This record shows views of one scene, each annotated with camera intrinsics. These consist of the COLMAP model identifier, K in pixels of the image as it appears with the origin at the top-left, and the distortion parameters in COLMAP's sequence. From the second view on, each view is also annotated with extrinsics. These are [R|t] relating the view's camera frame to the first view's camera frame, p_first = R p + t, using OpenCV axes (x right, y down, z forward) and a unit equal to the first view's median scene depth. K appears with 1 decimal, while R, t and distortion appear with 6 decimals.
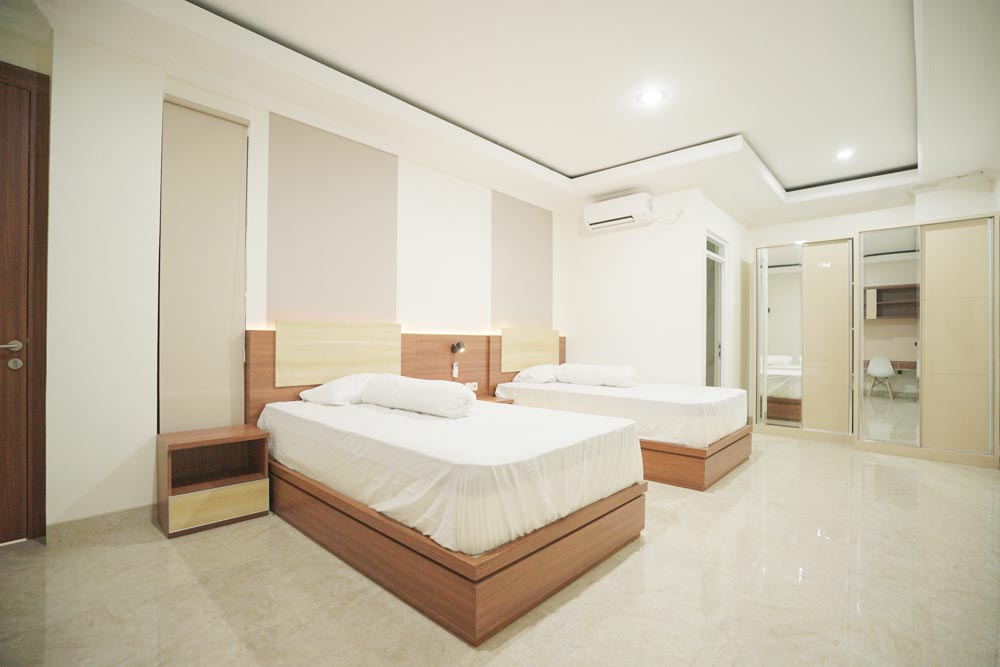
lens RADIAL K [[447.3, 0, 503.7], [0, 447.3, 346.9], [0, 0, 1]] dist [-0.030967, 0.000113]
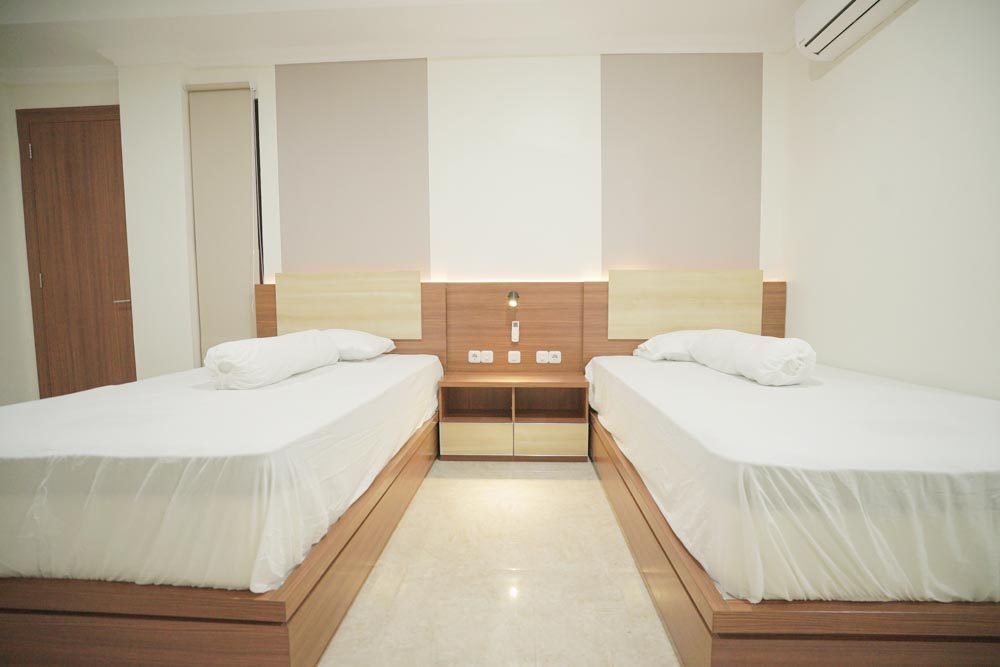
lens RADIAL K [[462.4, 0, 500.0], [0, 462.4, 333.5], [0, 0, 1]] dist [-0.024072, 0.000065]
pose [[0.630399, 0.060580, -0.773904, 0.408865], [-0.000313, 0.996970, 0.077786, -0.003003], [0.776272, -0.048794, 0.628507, 0.457391]]
